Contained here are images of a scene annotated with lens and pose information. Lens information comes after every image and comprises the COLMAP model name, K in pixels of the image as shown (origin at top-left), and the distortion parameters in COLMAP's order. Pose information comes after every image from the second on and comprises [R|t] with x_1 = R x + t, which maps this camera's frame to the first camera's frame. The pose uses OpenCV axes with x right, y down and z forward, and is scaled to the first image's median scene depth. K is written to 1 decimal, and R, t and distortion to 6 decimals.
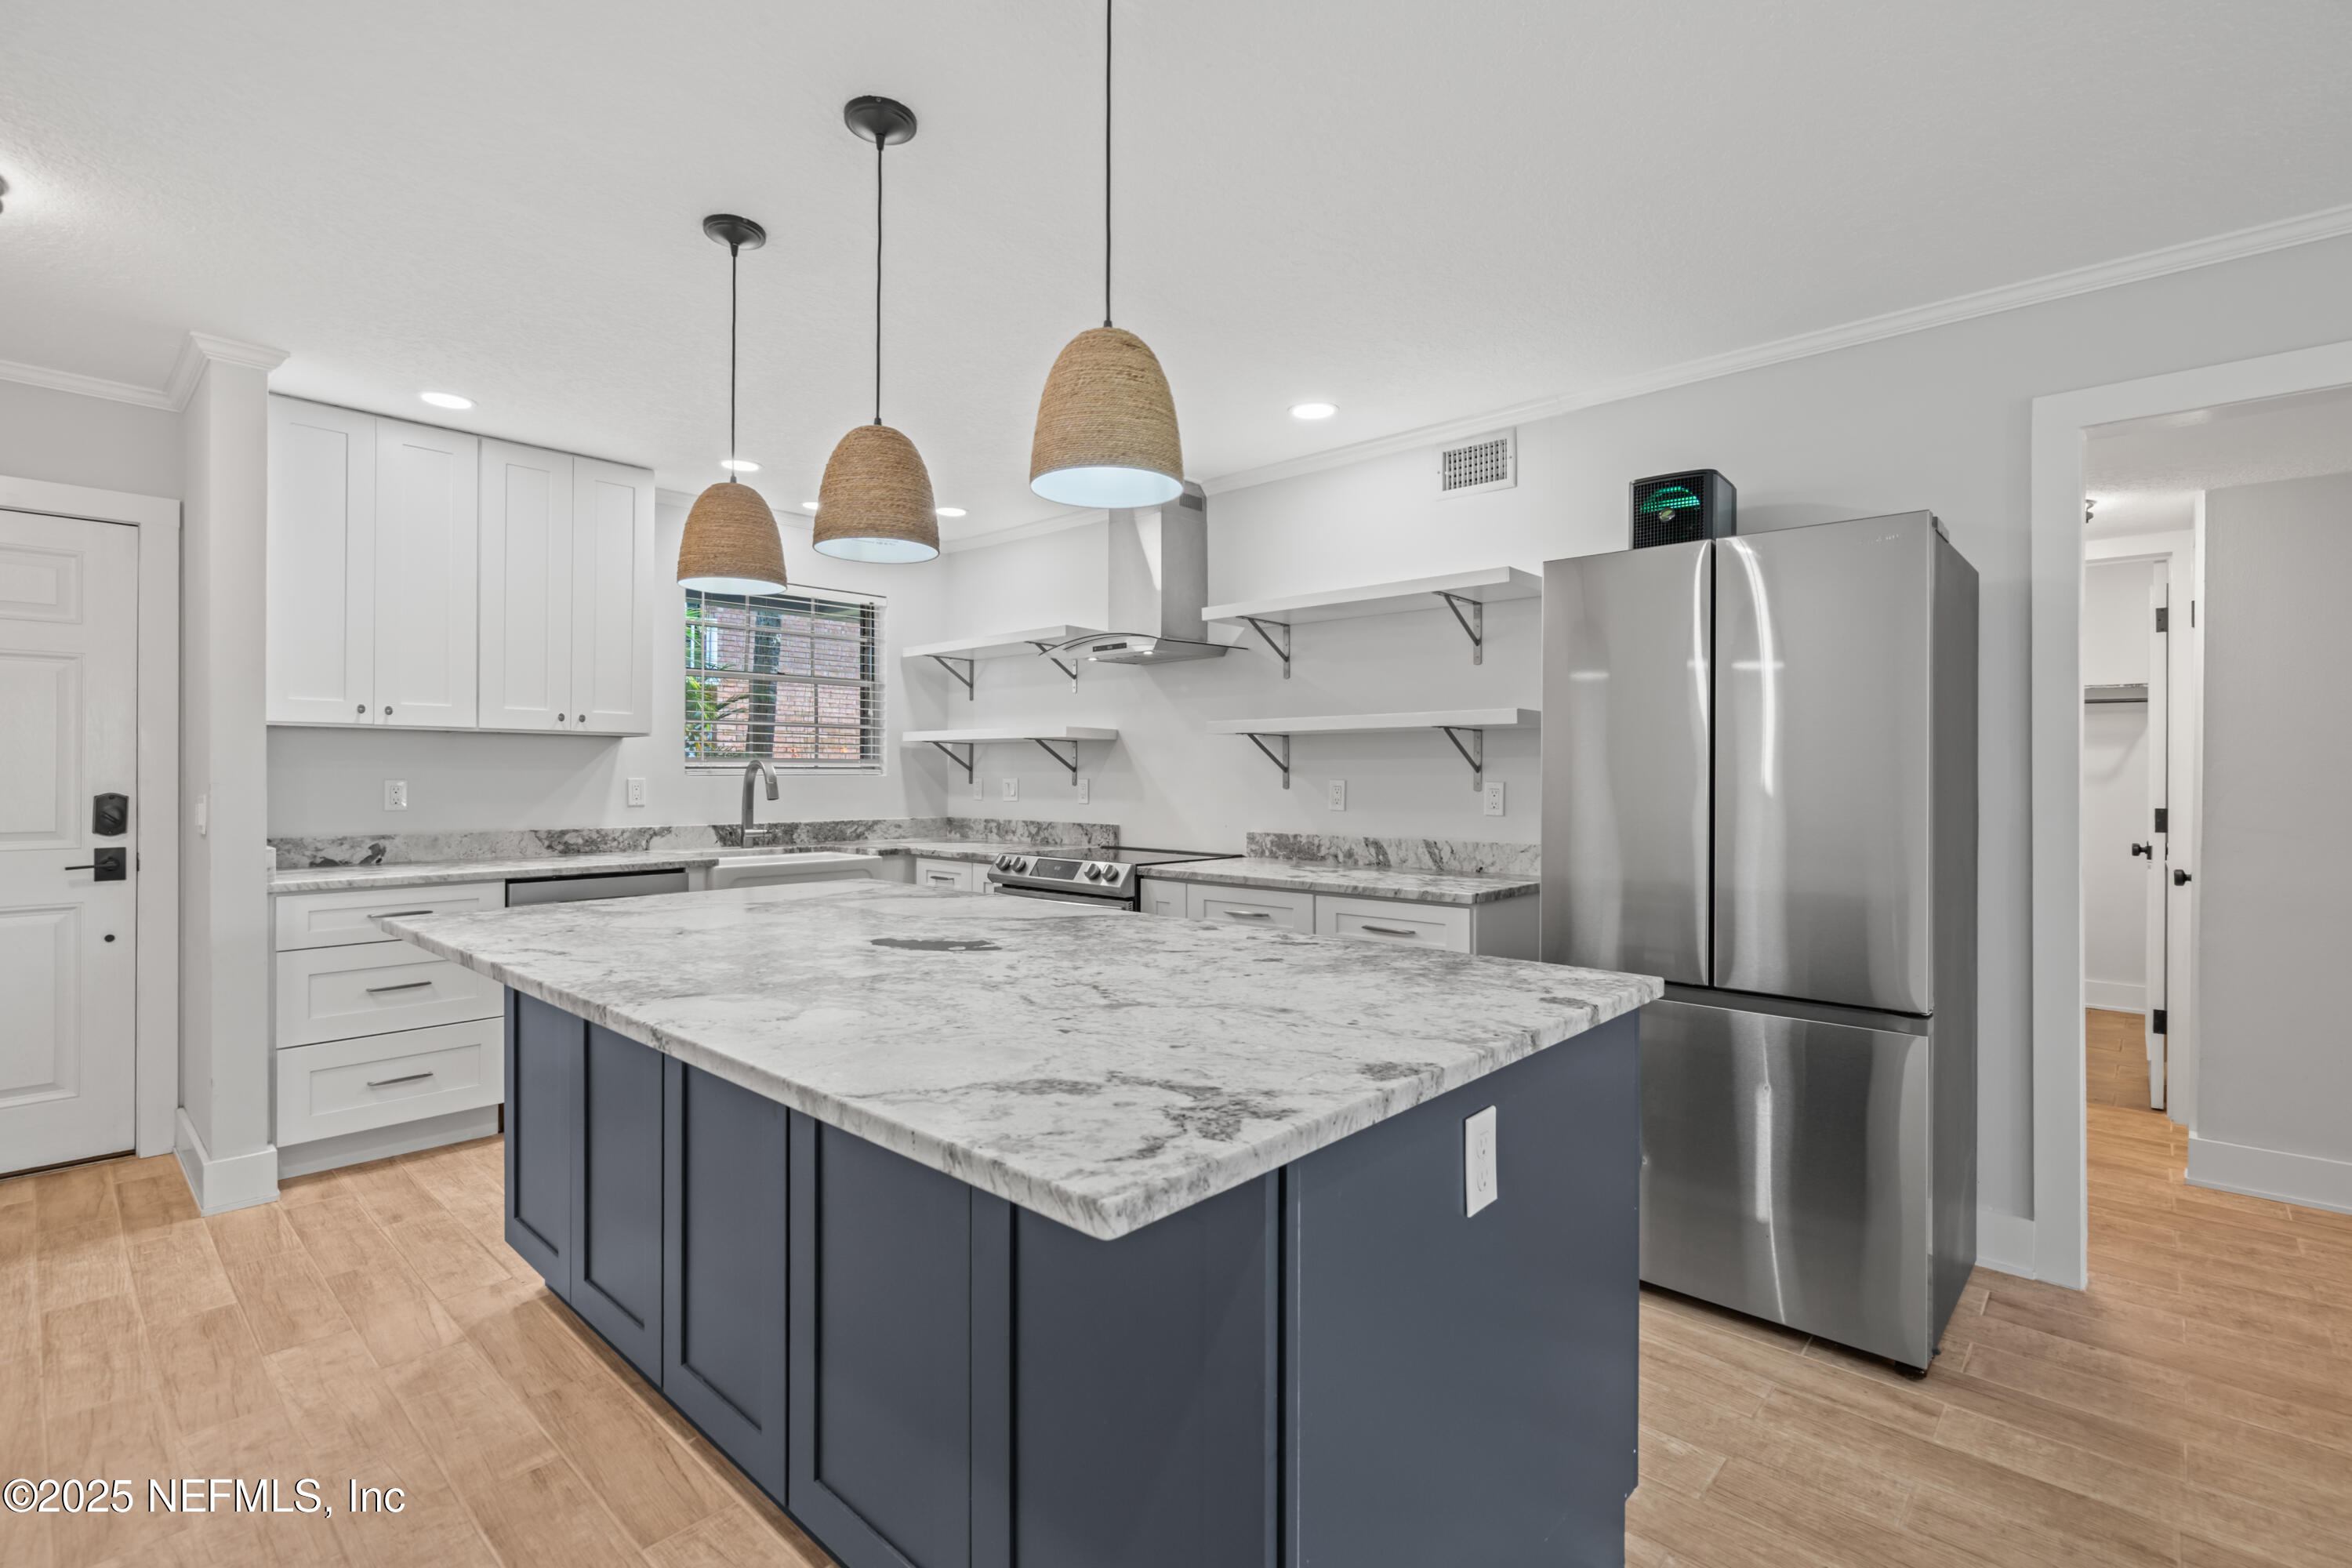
lens RADIAL K [[1091.6, 0, 1184.6], [0, 1091.6, 741.5], [0, 0, 1]] dist [-0.000331, -0.000425]
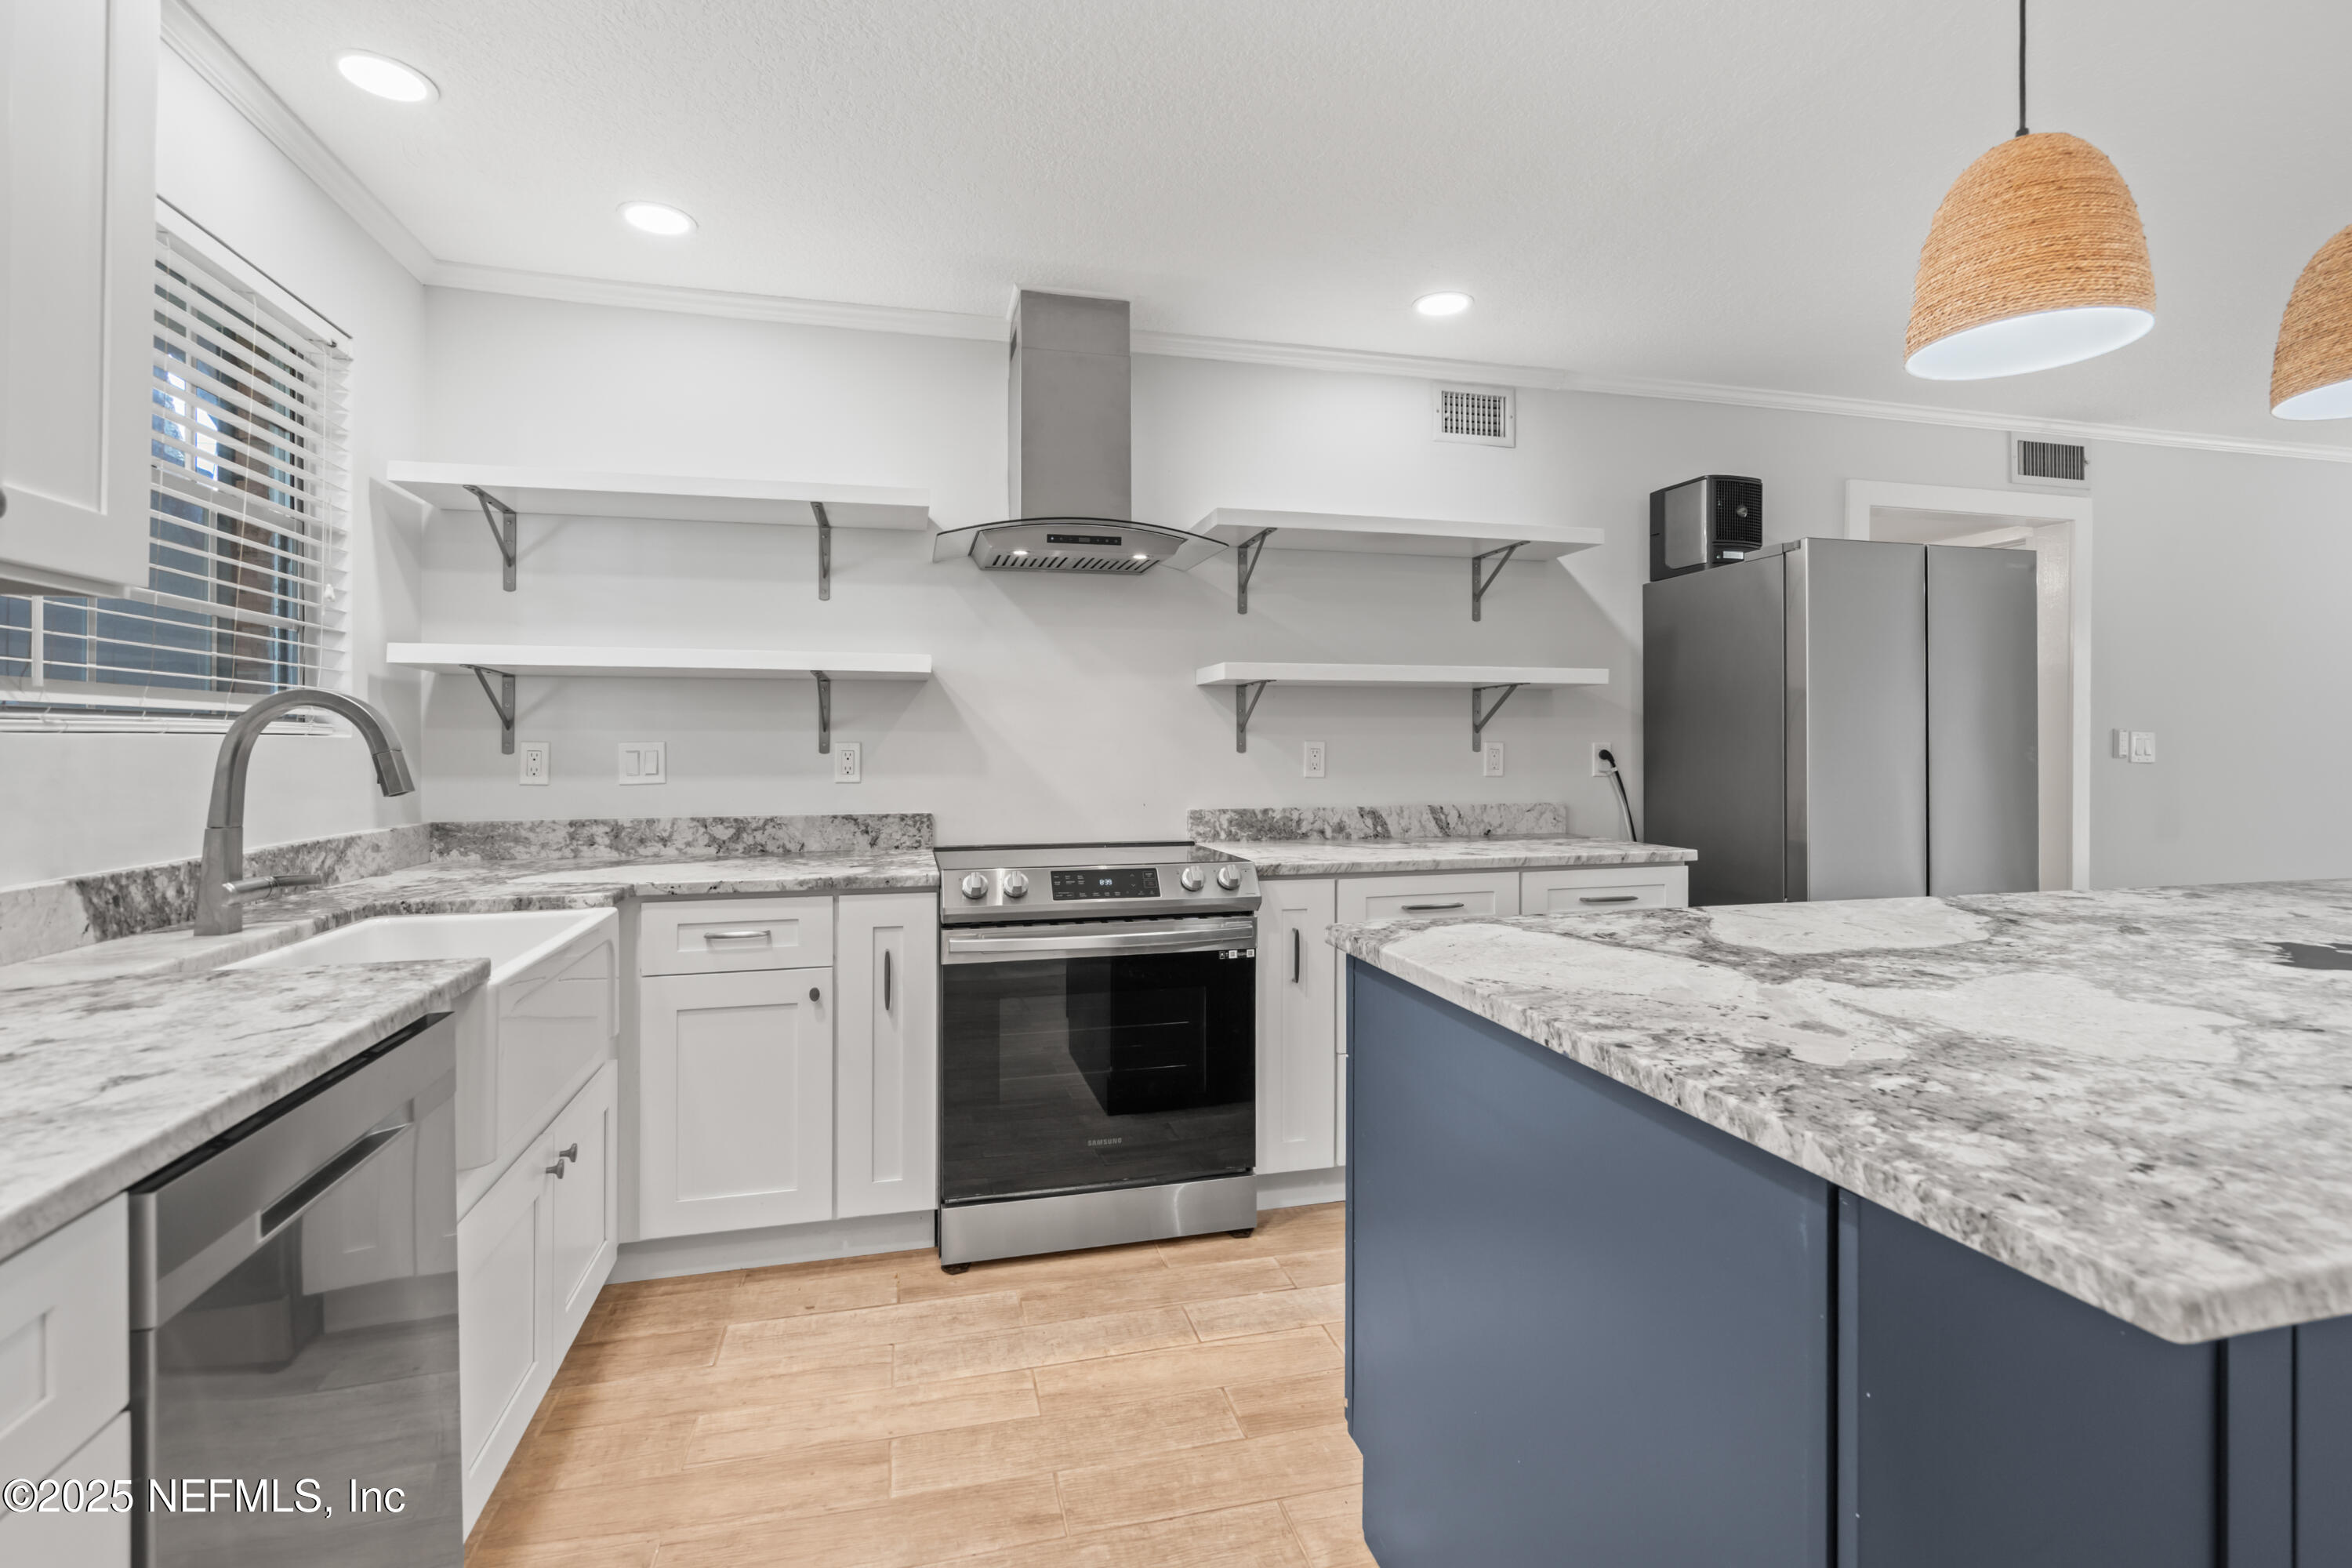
lens RADIAL K [[1091.6, 0, 1184.6], [0, 1091.6, 741.5], [0, 0, 1]] dist [-0.000331, -0.000425]
pose [[0.540775, -0.000664, 0.841167, -0.626754], [-0.022924, 0.999617, 0.015526, 0.024439], [-0.840855, -0.027679, 0.540552, 0.629471]]
